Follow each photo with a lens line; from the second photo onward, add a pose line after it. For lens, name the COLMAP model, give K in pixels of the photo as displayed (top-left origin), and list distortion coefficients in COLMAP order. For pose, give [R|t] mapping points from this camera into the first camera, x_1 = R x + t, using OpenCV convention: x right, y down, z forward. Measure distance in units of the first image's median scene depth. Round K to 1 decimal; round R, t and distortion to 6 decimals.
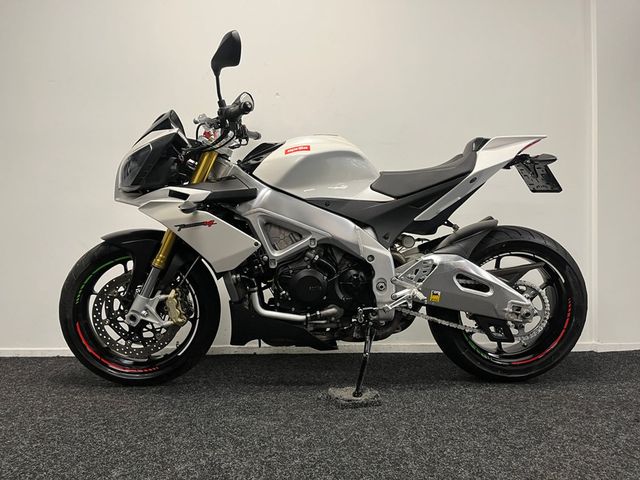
lens RADIAL K [[485.4, 0, 323.4], [0, 485.4, 237.8], [0, 0, 1]] dist [0.091153, -0.144280]
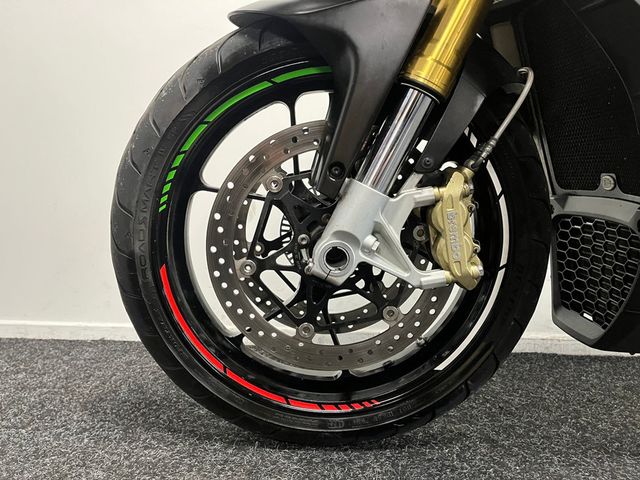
lens RADIAL K [[491.9, 0, 320.0], [0, 491.9, 240.0], [0, 0, 1]] dist [0.025341, -0.001005]
pose [[0.997253, 0.025826, -0.069422, -0.373075], [-0.020924, 0.997297, 0.070435, 0.128992], [0.071054, -0.068789, 0.995098, 0.678689]]
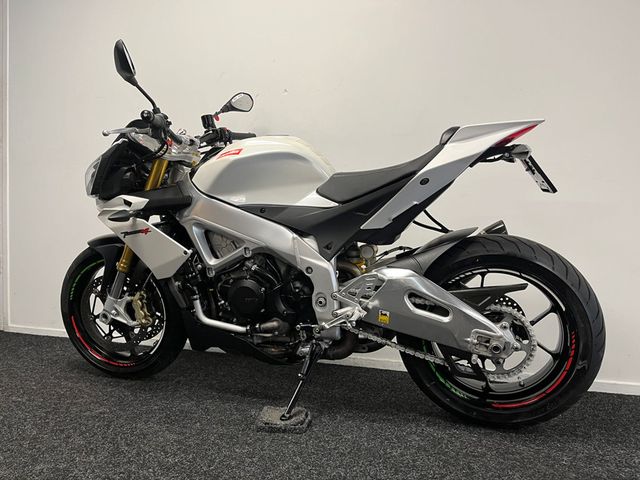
lens RADIAL K [[485.4, 0, 323.4], [0, 485.4, 237.8], [0, 0, 1]] dist [0.091153, -0.144280]
pose [[0.933937, 0.017933, -0.356988, 0.438774], [-0.008366, 0.999564, 0.028324, -0.043801], [0.357340, -0.023466, 0.933679, 0.163655]]
